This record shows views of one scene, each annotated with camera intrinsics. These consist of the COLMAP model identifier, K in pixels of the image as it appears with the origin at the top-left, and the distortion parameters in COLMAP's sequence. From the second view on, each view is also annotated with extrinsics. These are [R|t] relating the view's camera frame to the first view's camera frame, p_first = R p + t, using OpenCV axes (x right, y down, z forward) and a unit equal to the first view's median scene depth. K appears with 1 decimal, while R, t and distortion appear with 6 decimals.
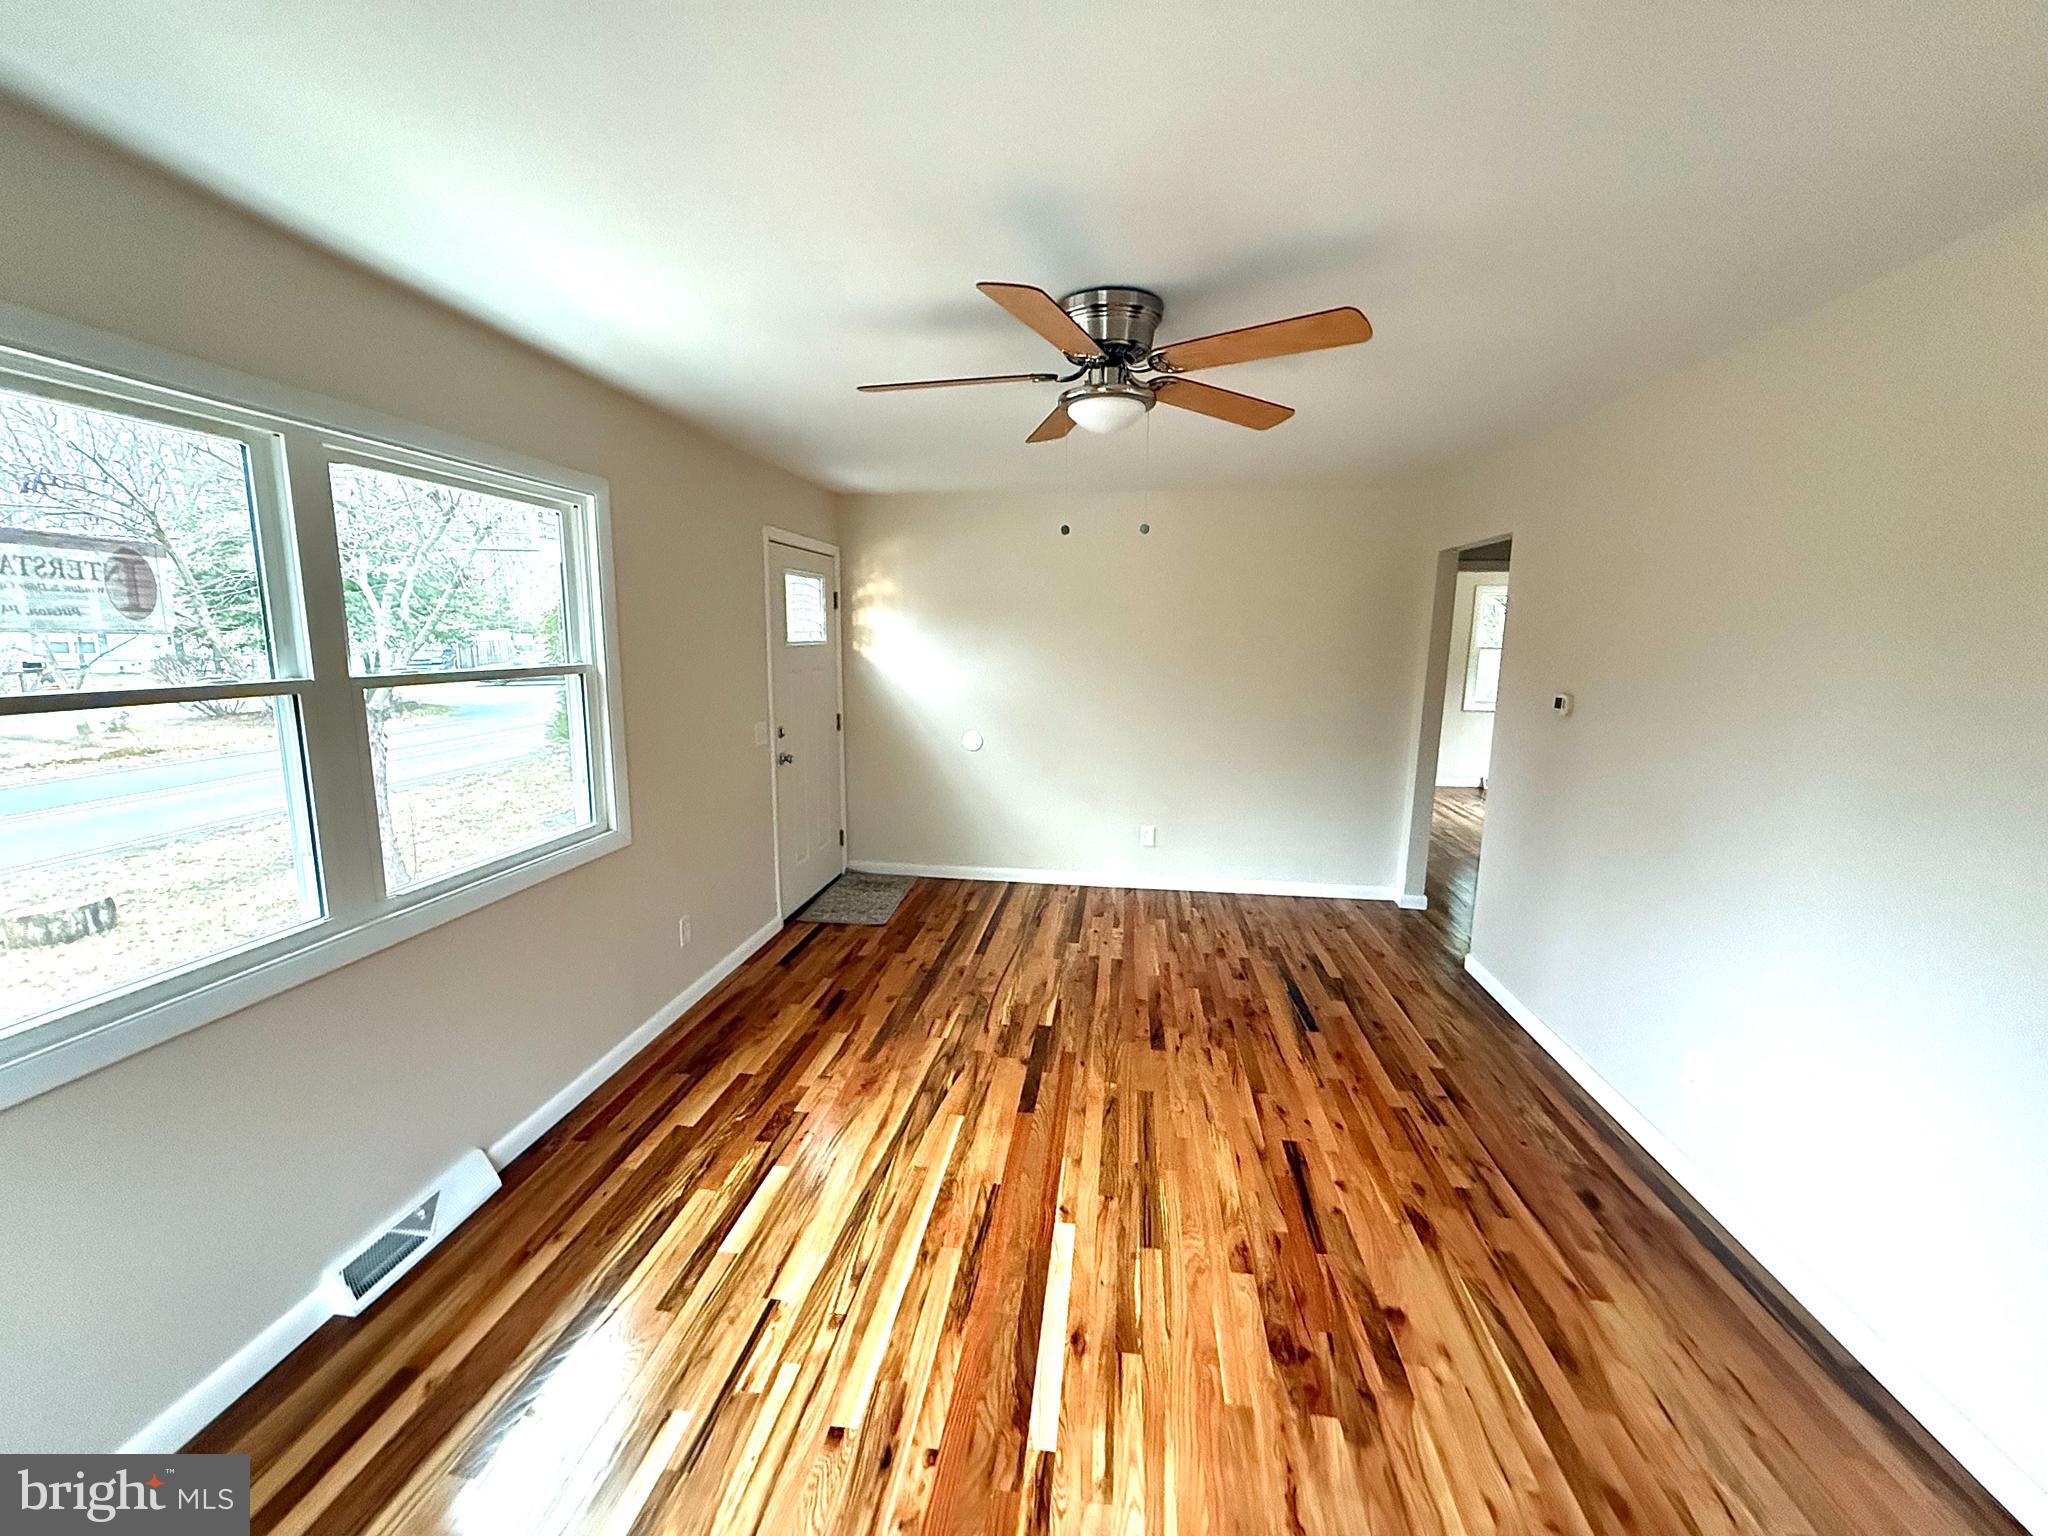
lens RADIAL K [[813.6, 0, 1018.3], [0, 813.6, 763.0], [0, 0, 1]] dist [0.000571, 0.000147]
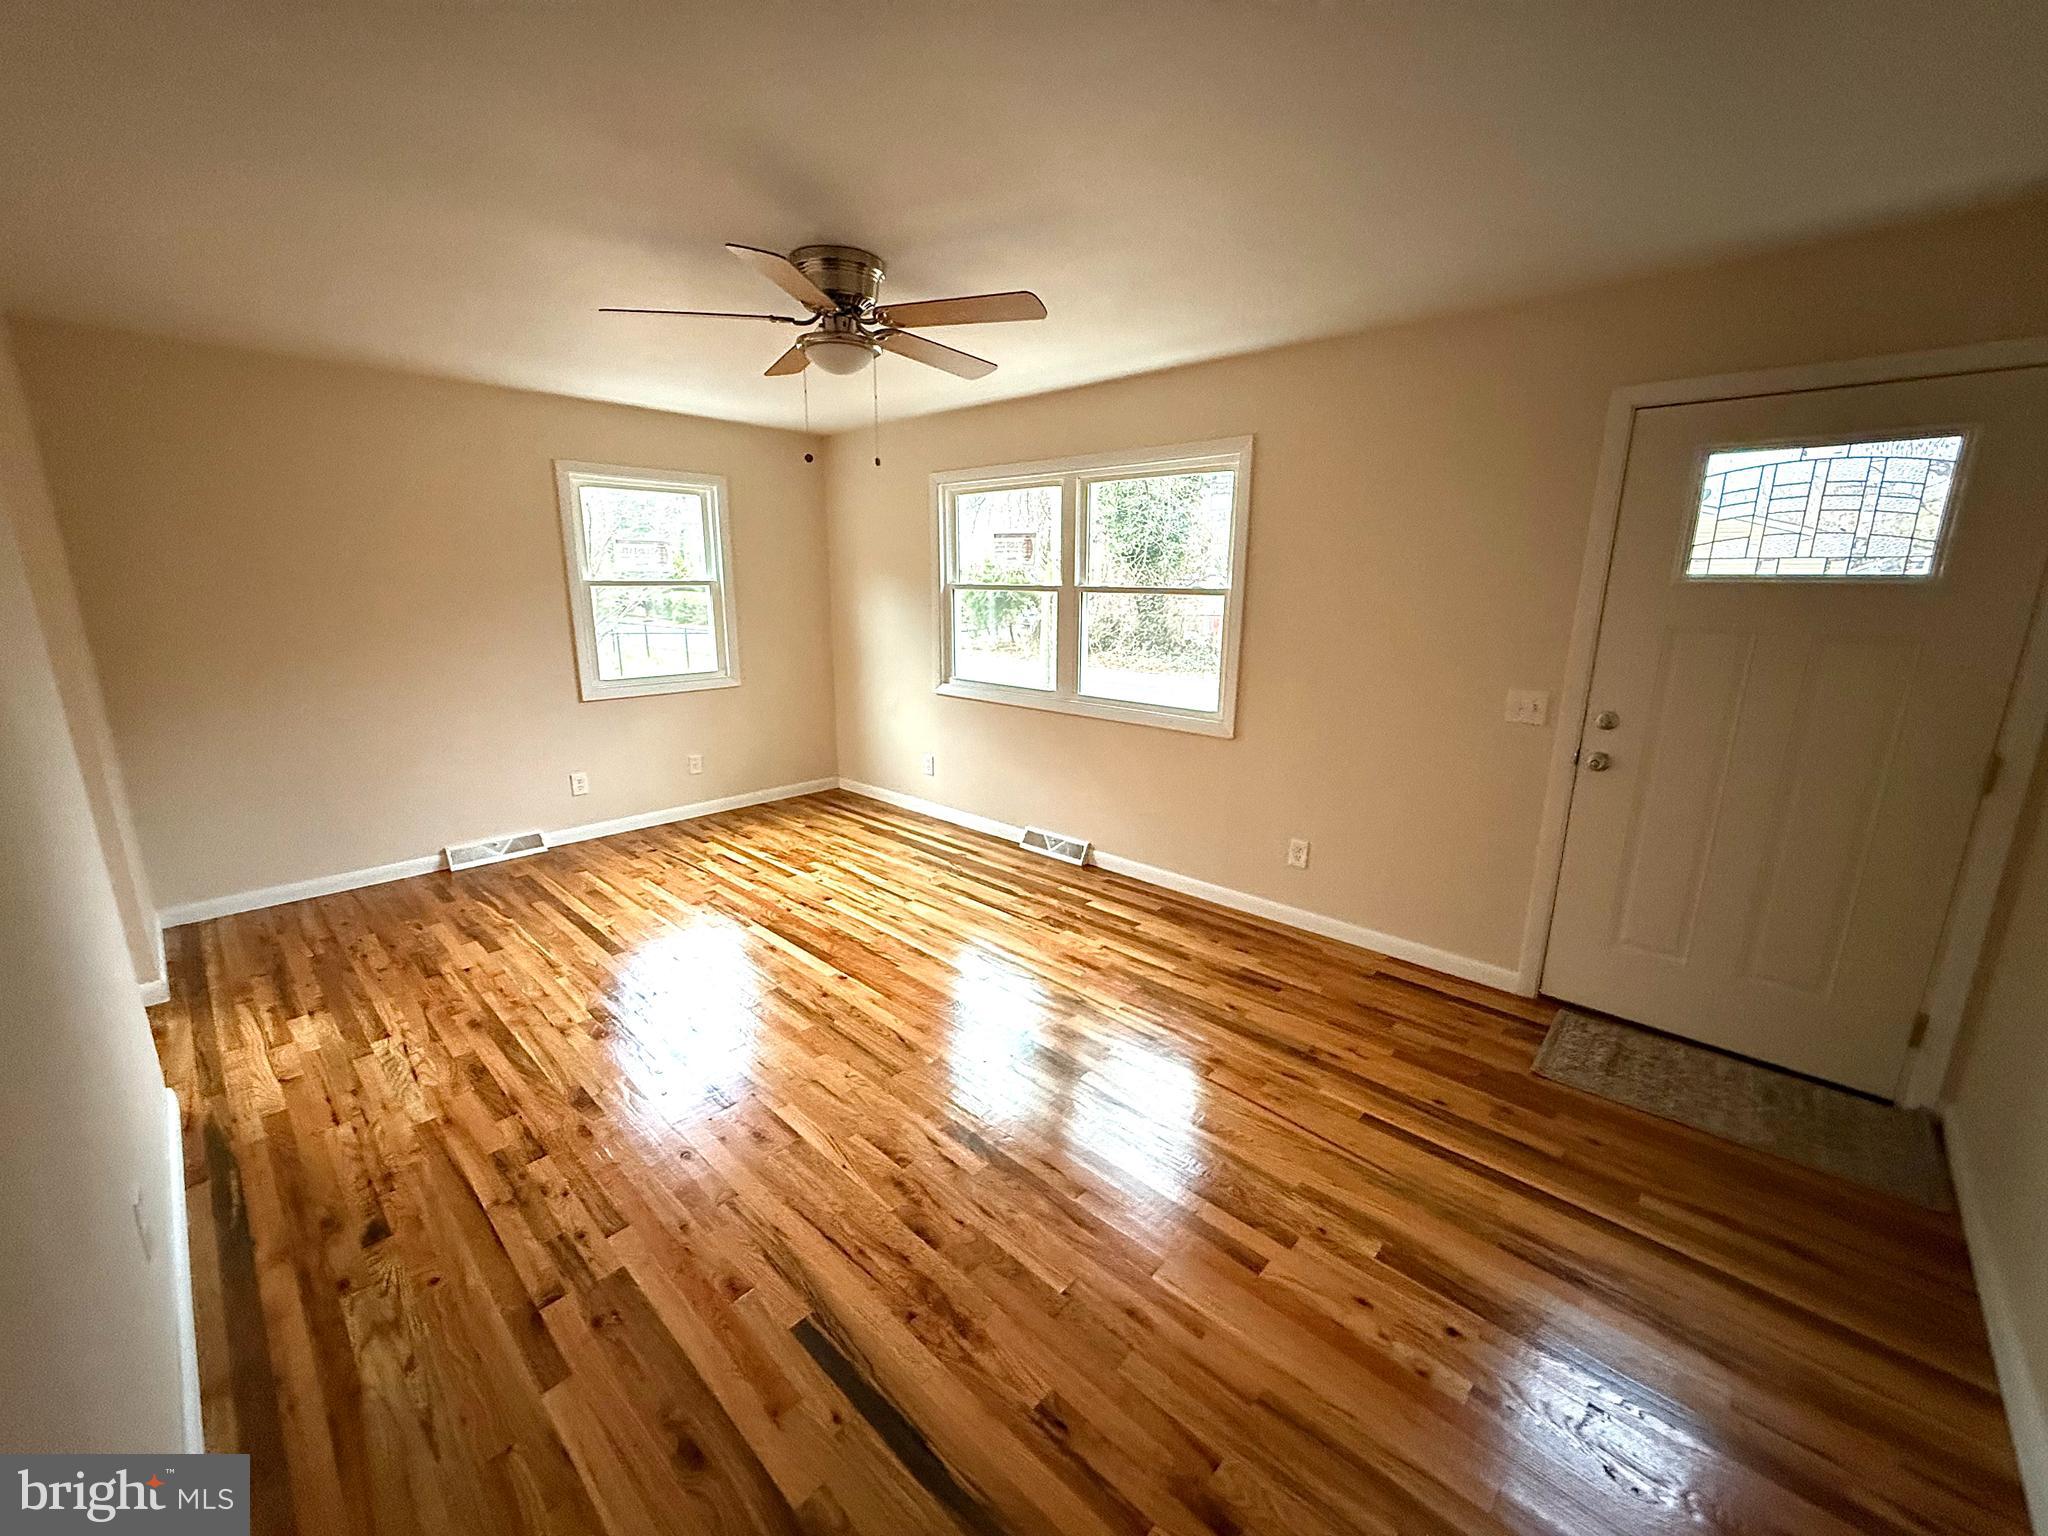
lens RADIAL K [[813.6, 0, 1018.3], [0, 813.6, 763.0], [0, 0, 1]] dist [0.000571, 0.000147]
pose [[-0.586442, 0.170172, -0.791913, 0.789675], [-0.138561, 0.942194, 0.305075, -0.223577], [0.798052, 0.288637, -0.528963, 1.607786]]
